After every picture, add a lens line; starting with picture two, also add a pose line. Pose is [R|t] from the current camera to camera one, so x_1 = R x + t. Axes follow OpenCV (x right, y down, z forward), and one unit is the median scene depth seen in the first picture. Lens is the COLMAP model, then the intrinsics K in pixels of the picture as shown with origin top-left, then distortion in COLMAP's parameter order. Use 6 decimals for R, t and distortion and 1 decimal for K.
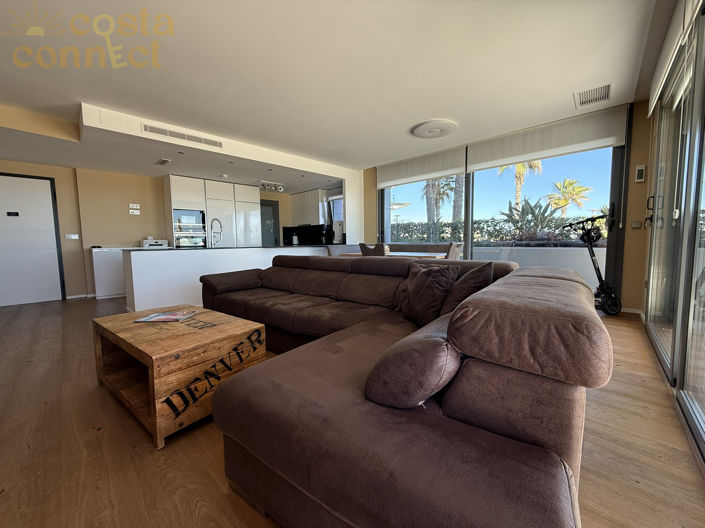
lens RADIAL K [[281.4, 0, 354.5], [0, 281.4, 263.1], [0, 0, 1]] dist [0.001997, 0.000108]
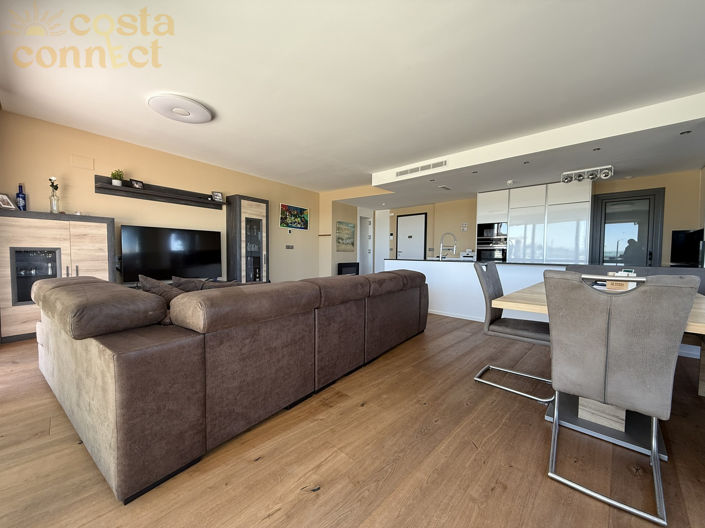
lens RADIAL K [[281.4, 0, 350.0], [0, 281.4, 264.4], [0, 0, 1]] dist [0.001997, 0.000108]
pose [[-0.001488, 0.055820, -0.998440, 0.452814], [-0.086176, 0.994719, 0.055740, -0.055045], [0.996279, 0.086125, 0.003330, 0.514689]]
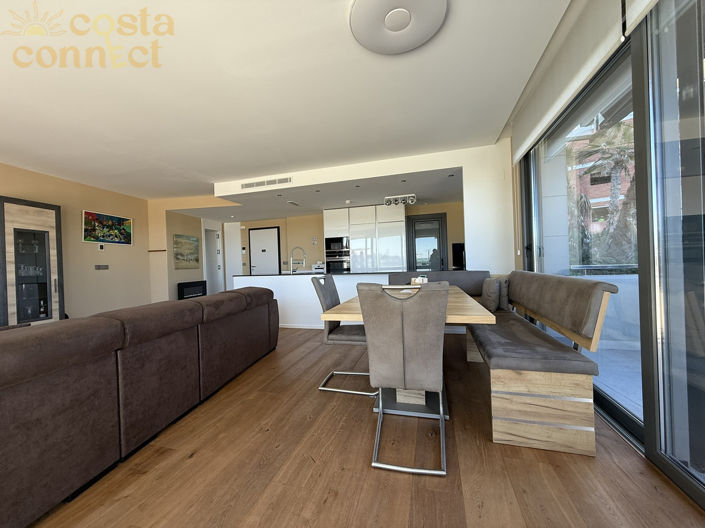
lens RADIAL K [[281.4, 0, 351.0], [0, 281.4, 265.0], [0, 0, 1]] dist [0.001997, 0.000108]
pose [[0.466921, 0.002890, -0.884294, 0.450847], [-0.039746, 0.999053, -0.017721, -0.062990], [0.883406, 0.043421, 0.466593, 0.546018]]
